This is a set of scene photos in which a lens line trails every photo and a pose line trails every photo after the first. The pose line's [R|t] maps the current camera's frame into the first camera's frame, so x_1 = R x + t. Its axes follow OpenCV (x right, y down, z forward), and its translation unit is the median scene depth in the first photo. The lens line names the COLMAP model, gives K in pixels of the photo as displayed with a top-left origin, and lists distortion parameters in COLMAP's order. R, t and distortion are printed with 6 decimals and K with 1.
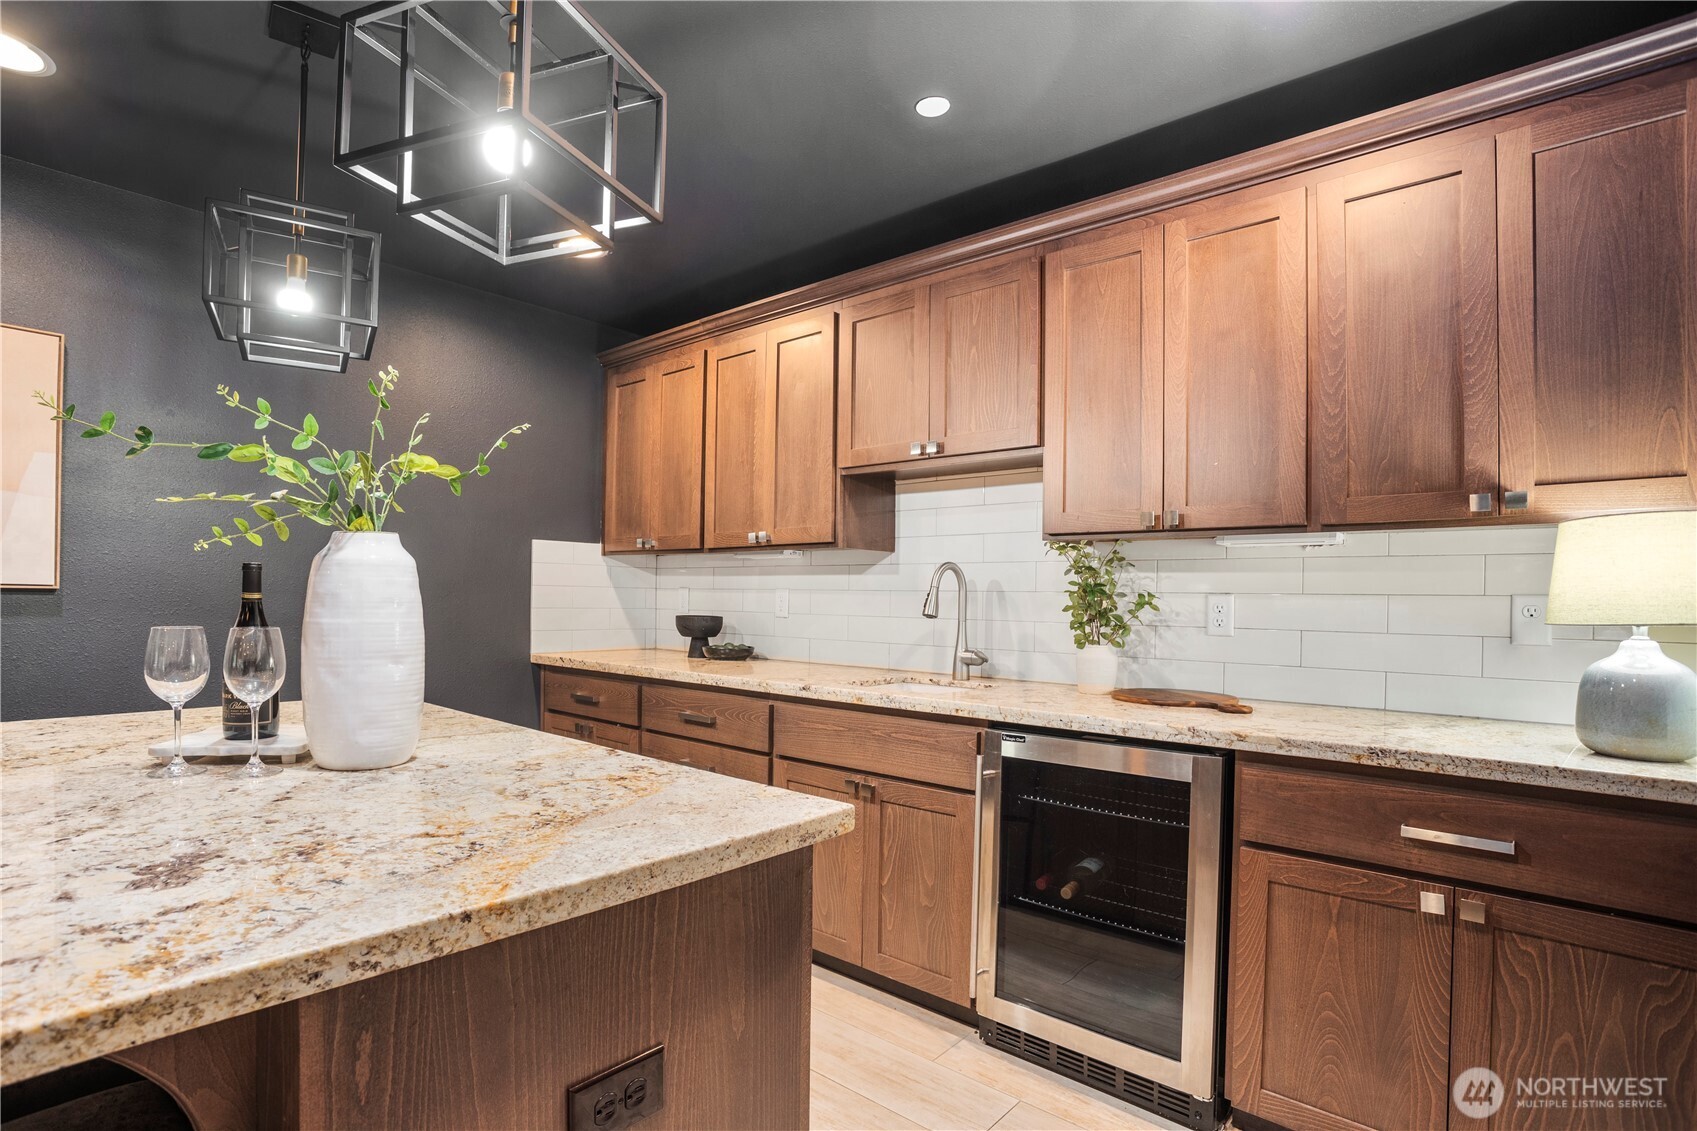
lens RADIAL K [[845.3, 0, 796.5], [0, 845.3, 596.5], [0, 0, 1]] dist [-0.065263, 0.021934]
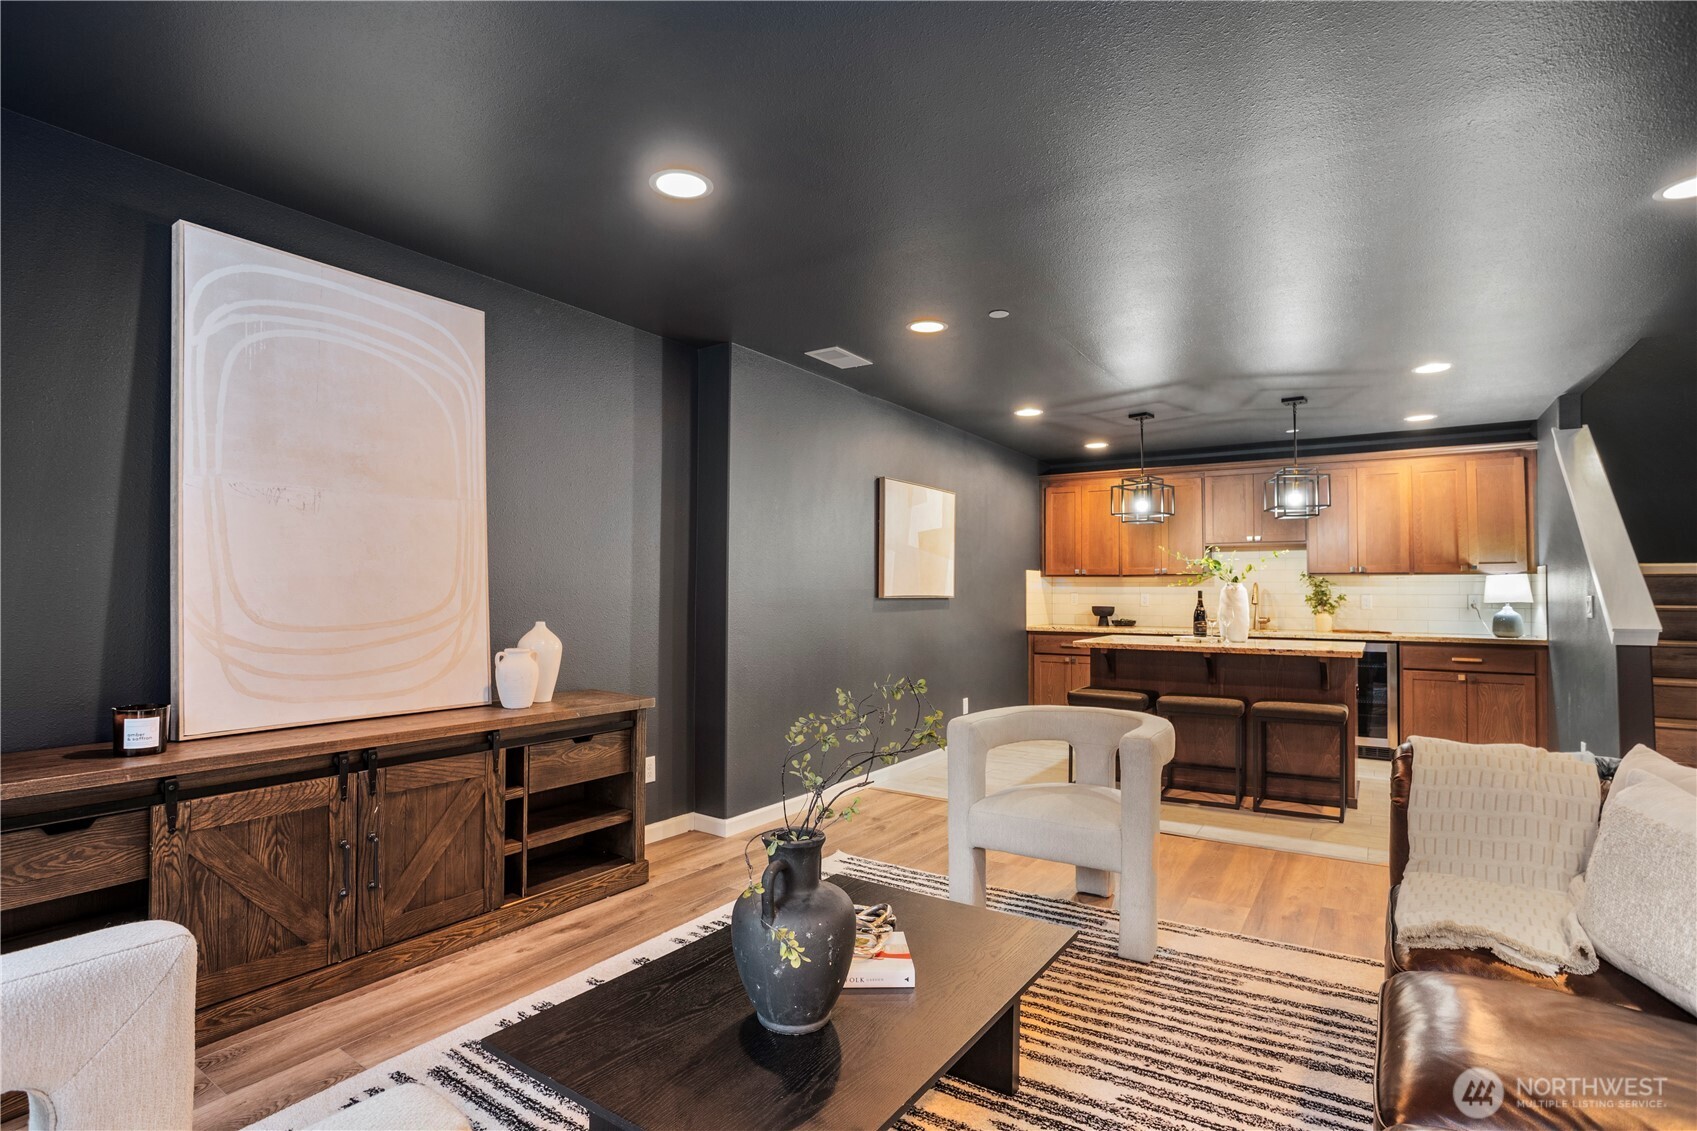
lens RADIAL K [[842.2, 0, 823.8], [0, 842.2, 571.0], [0, 0, 1]] dist [-0.067688, 0.030424]
pose [[0.988560, -0.005955, 0.150712, -1.897702], [0.009632, 0.999673, -0.023678, -0.037592], [-0.150522, 0.024859, 0.988294, -1.615198]]
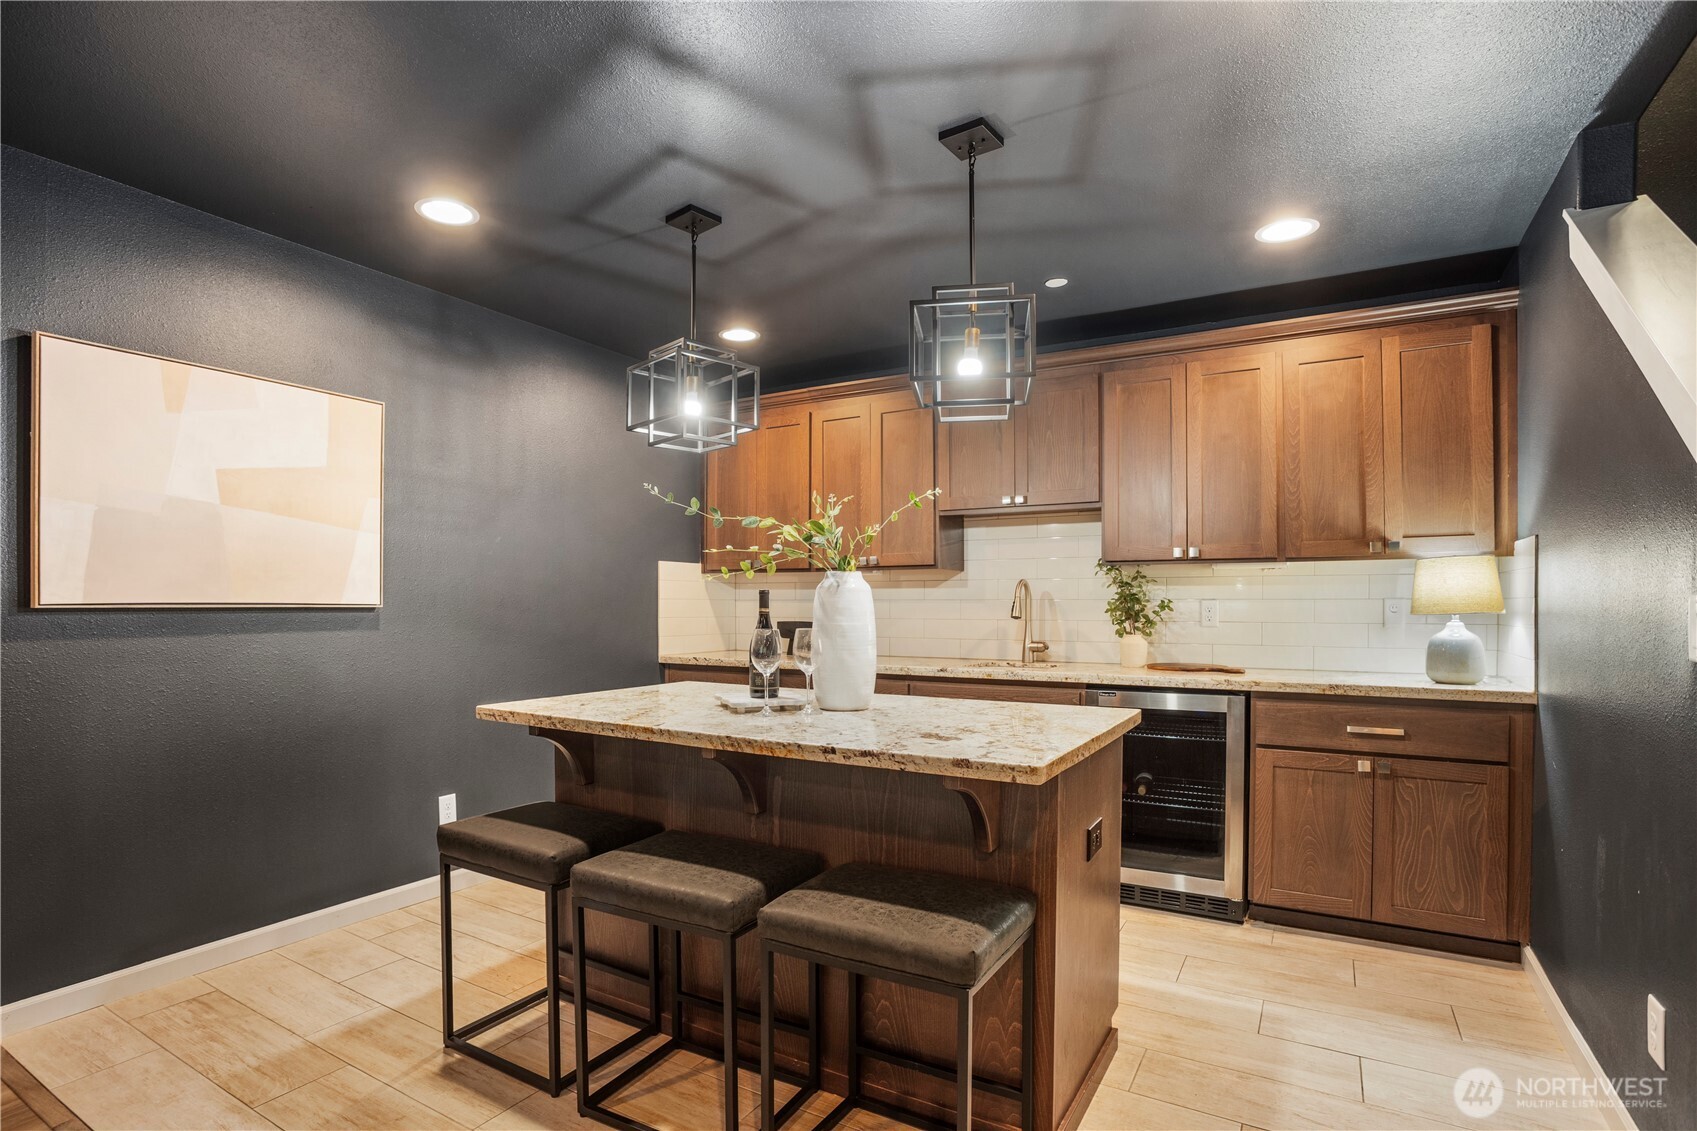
lens RADIAL K [[864.9, 0, 811.5], [0, 864.9, 607.9], [0, 0, 1]] dist [-0.080118, 0.034337]
pose [[0.981014, -0.014912, 0.193365, -0.575620], [0.013923, 0.999882, 0.006473, -0.009301], [-0.193438, -0.003658, 0.981106, -0.443037]]
